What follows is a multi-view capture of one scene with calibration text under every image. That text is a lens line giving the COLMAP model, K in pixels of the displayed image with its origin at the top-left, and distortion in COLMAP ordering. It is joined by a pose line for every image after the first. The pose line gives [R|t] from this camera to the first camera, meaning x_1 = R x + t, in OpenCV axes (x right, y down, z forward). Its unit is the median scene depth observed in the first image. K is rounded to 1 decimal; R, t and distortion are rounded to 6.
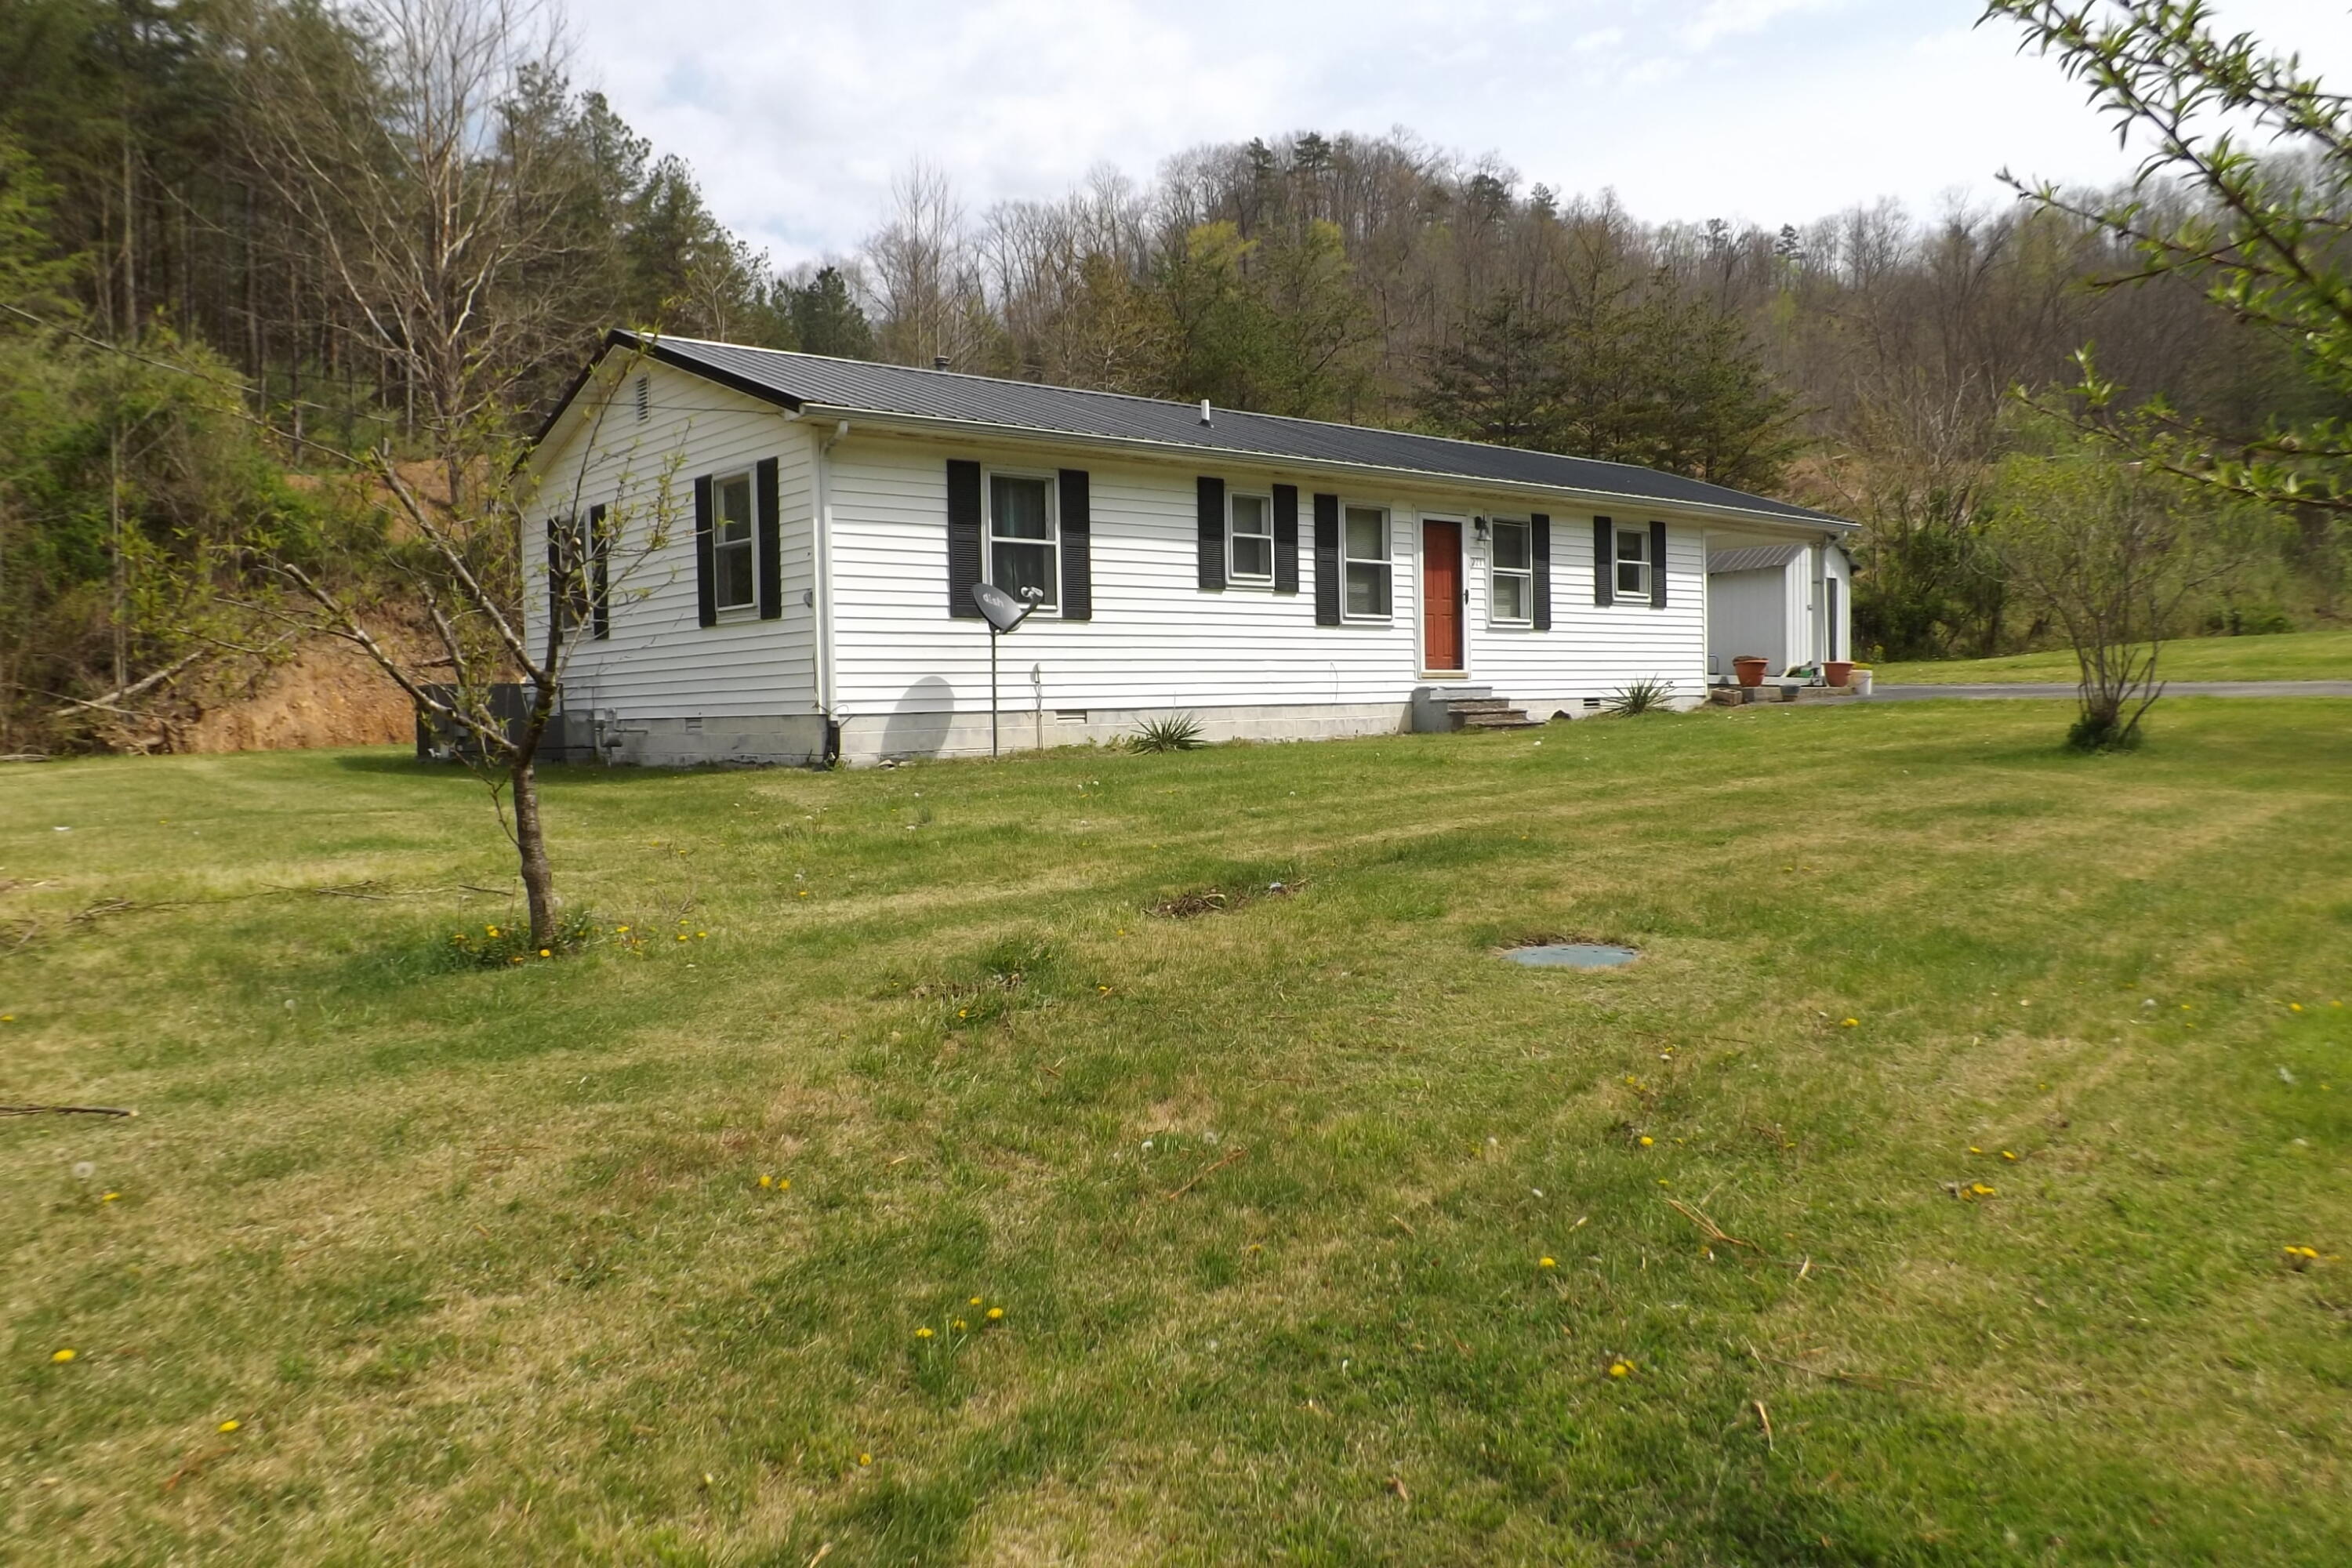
lens RADIAL K [[1727.8, 0, 1169.6], [0, 1727.8, 798.8], [0, 0, 1]] dist [-0.076187, 0.038658]
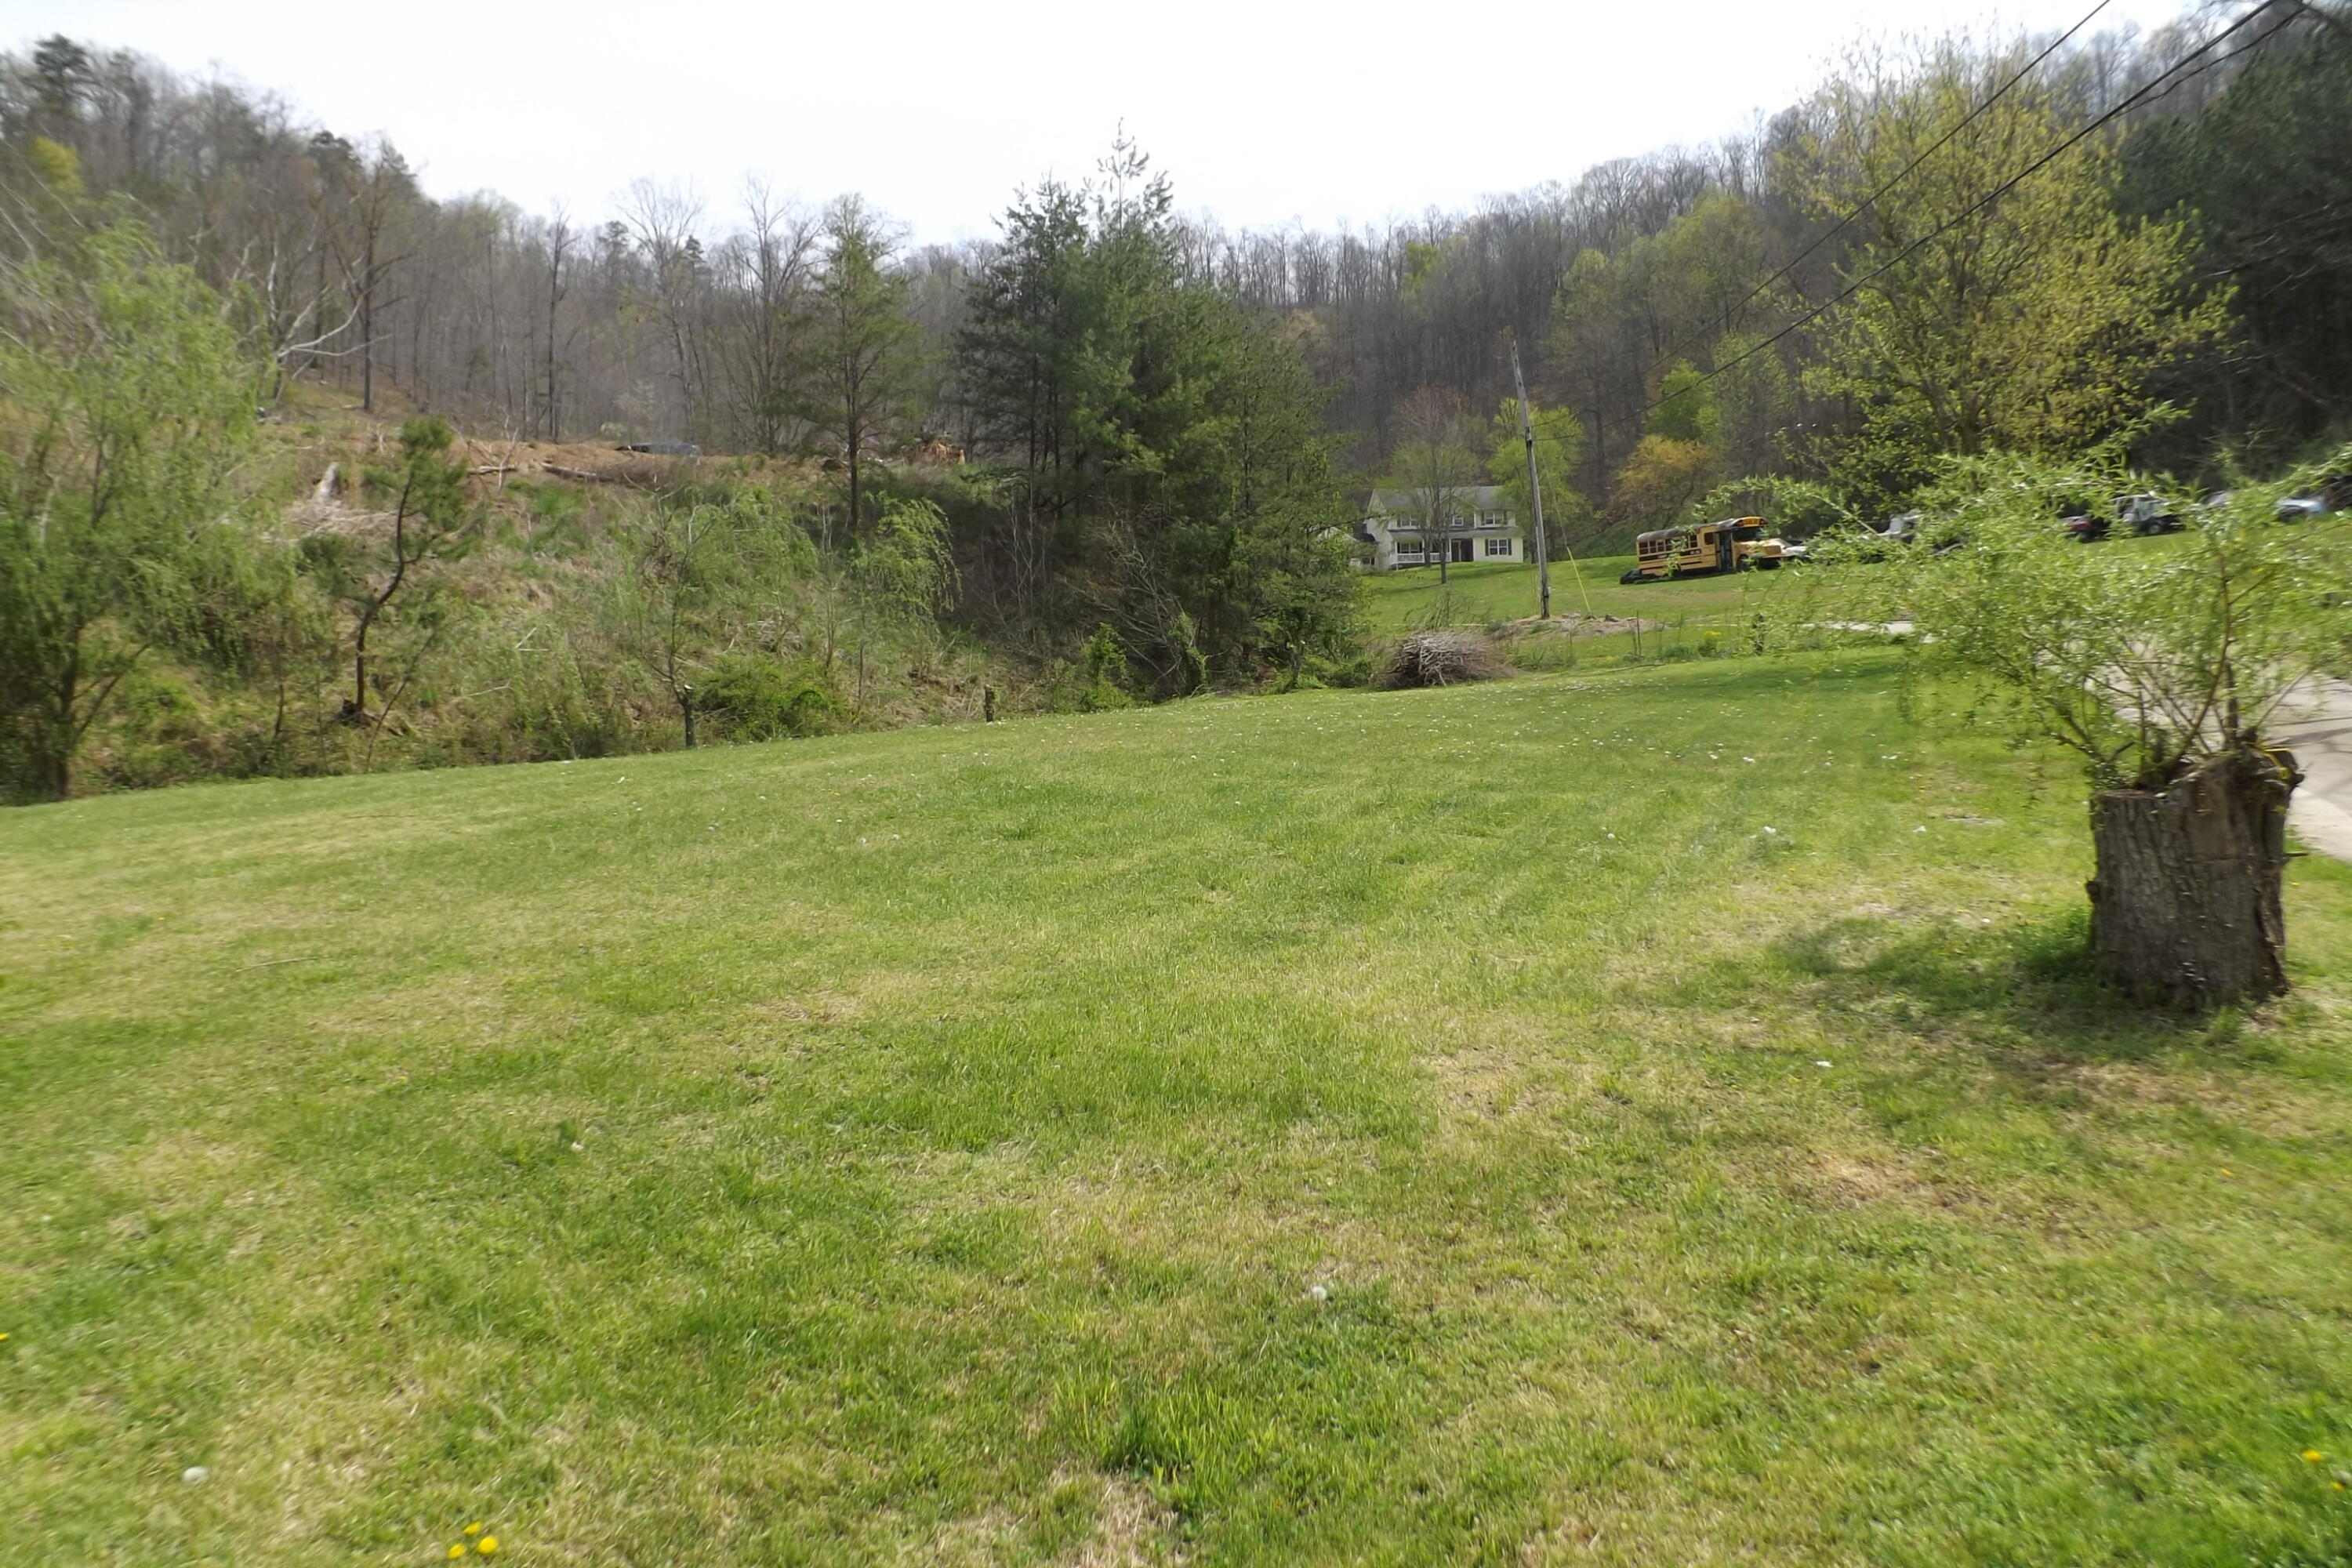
lens RADIAL K [[1727.8, 0, 1169.6], [0, 1727.8, 798.8], [0, 0, 1]] dist [-0.076187, 0.038658]
pose [[0.843866, -0.031398, 0.535634, 0.687524], [0.040099, 0.999185, -0.004603, -0.092541], [-0.535053, 0.025363, 0.844438, 0.609139]]
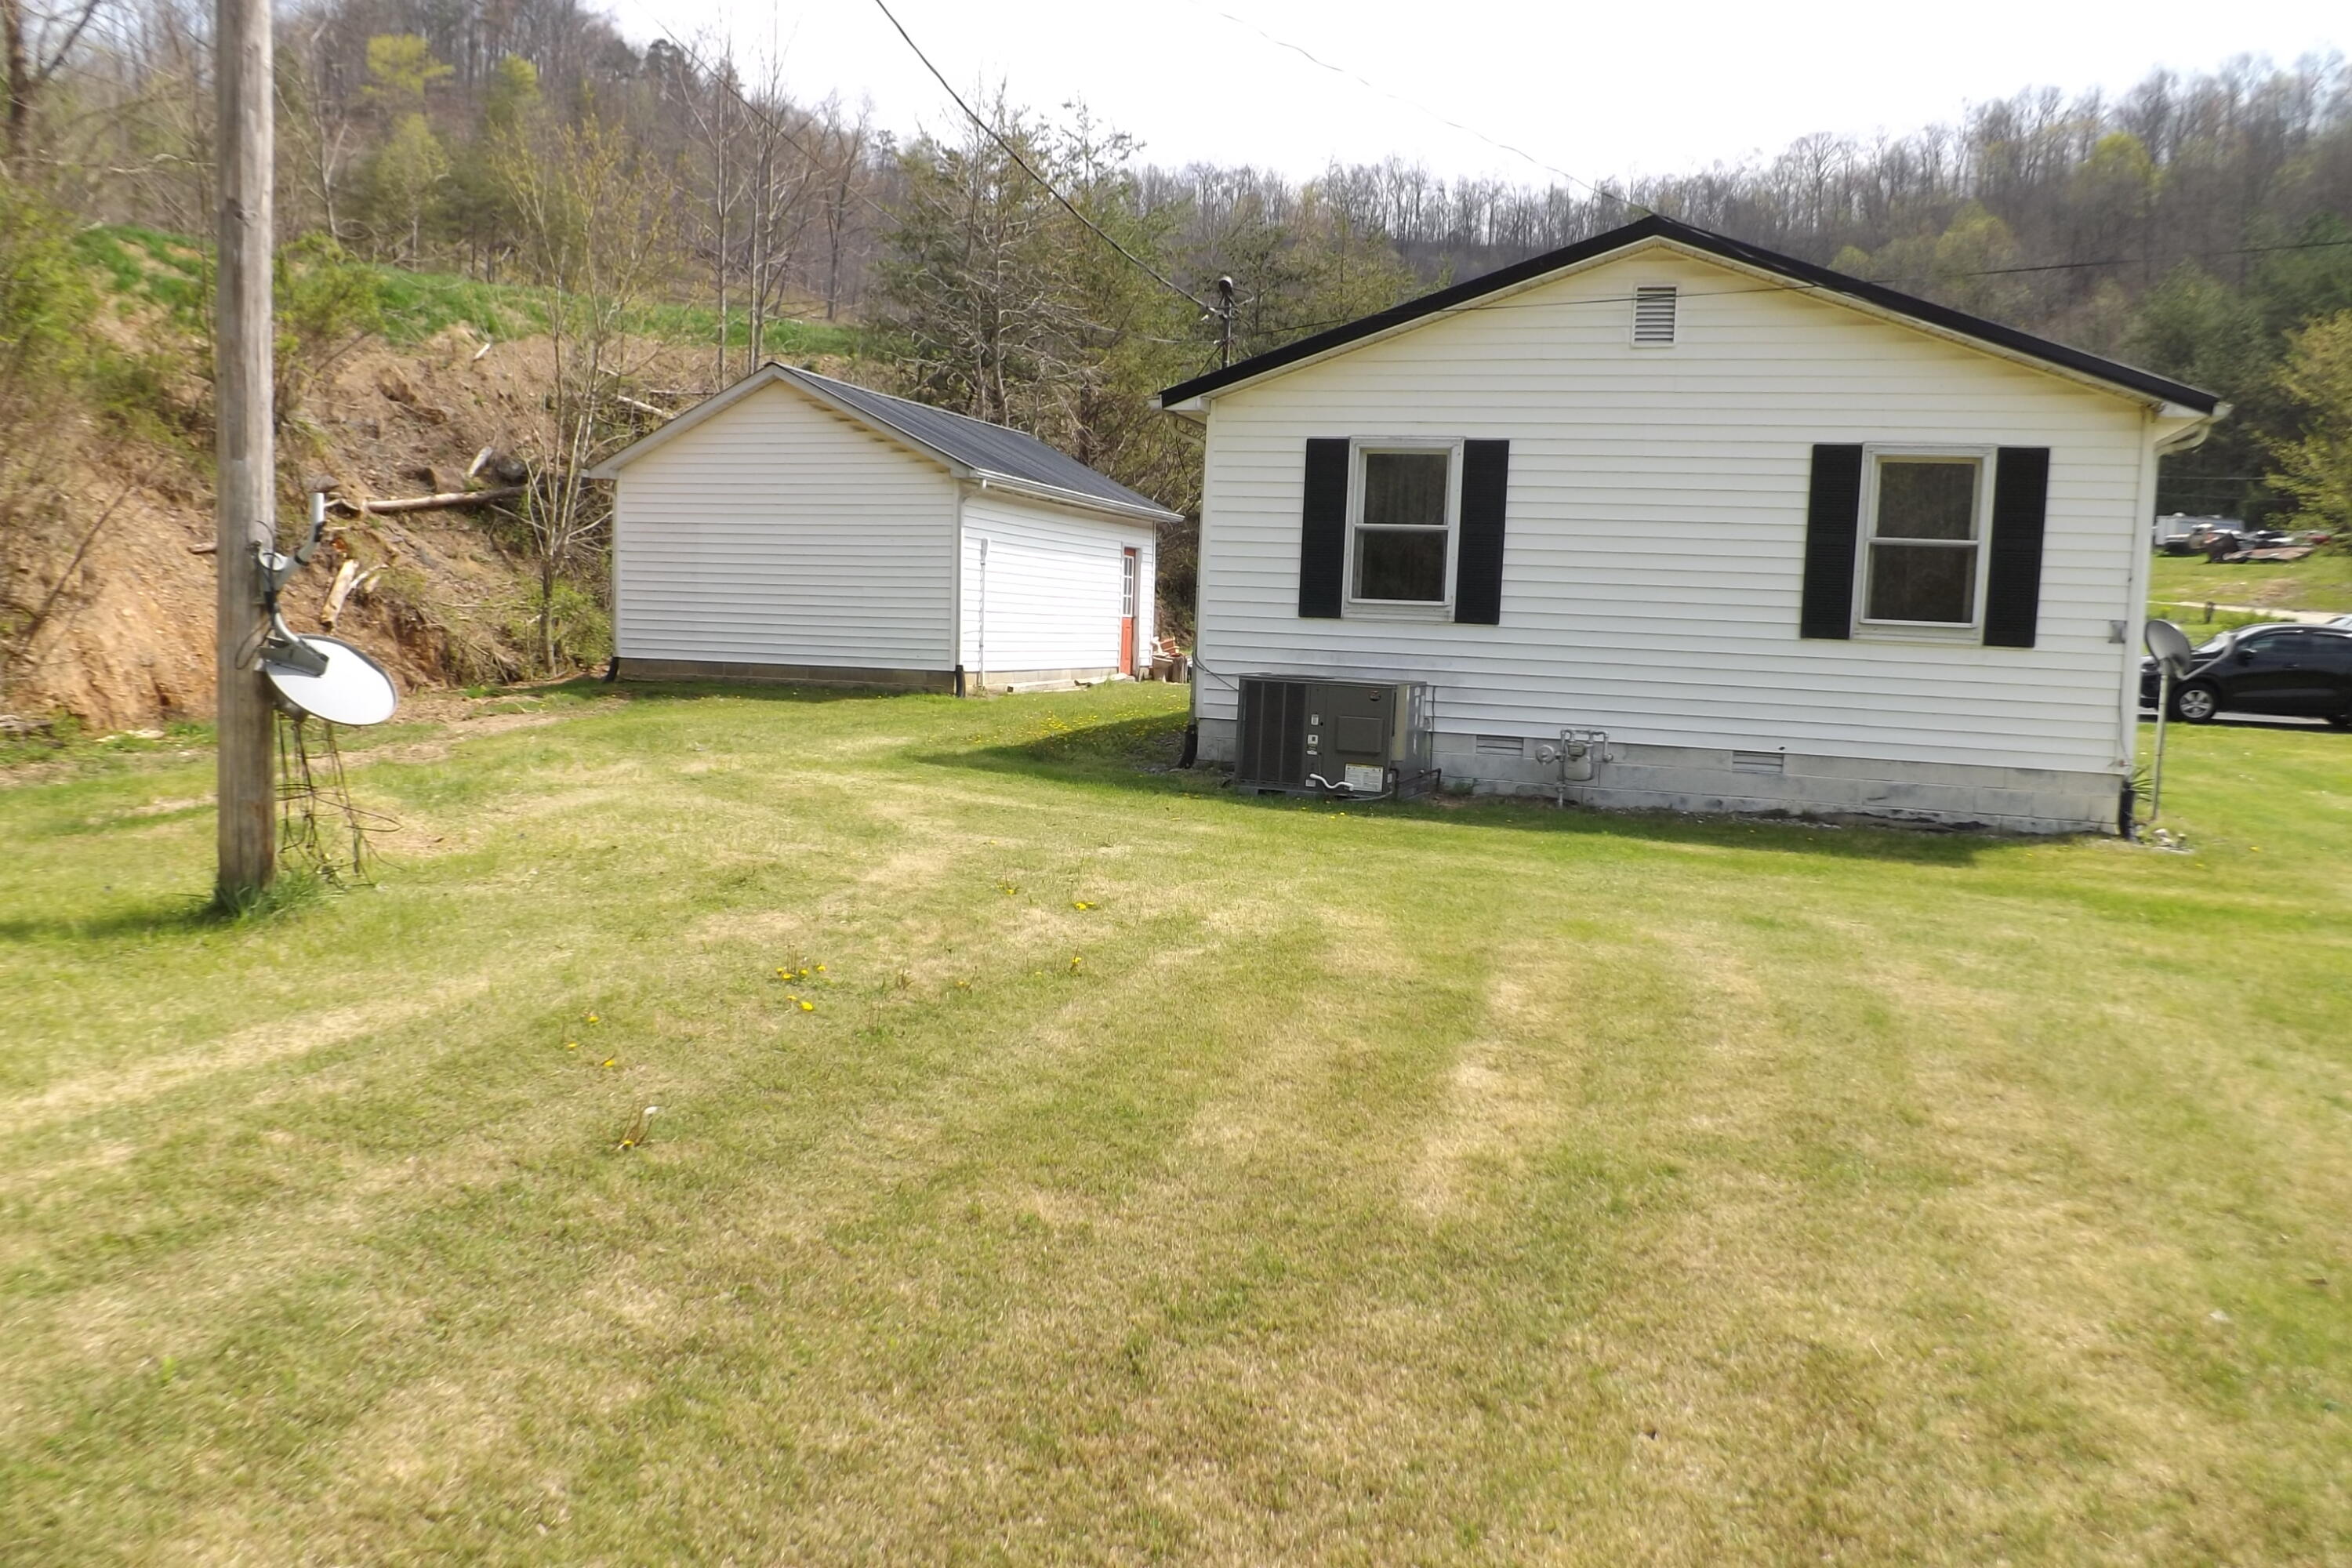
lens RADIAL K [[1727.8, 0, 1169.6], [0, 1727.8, 798.8], [0, 0, 1]] dist [-0.076187, 0.038658]
pose [[0.859181, 0.003447, 0.511661, -0.533232], [-0.034116, 0.998138, 0.050563, -0.033198], [-0.510534, -0.060899, 0.857699, 0.281701]]
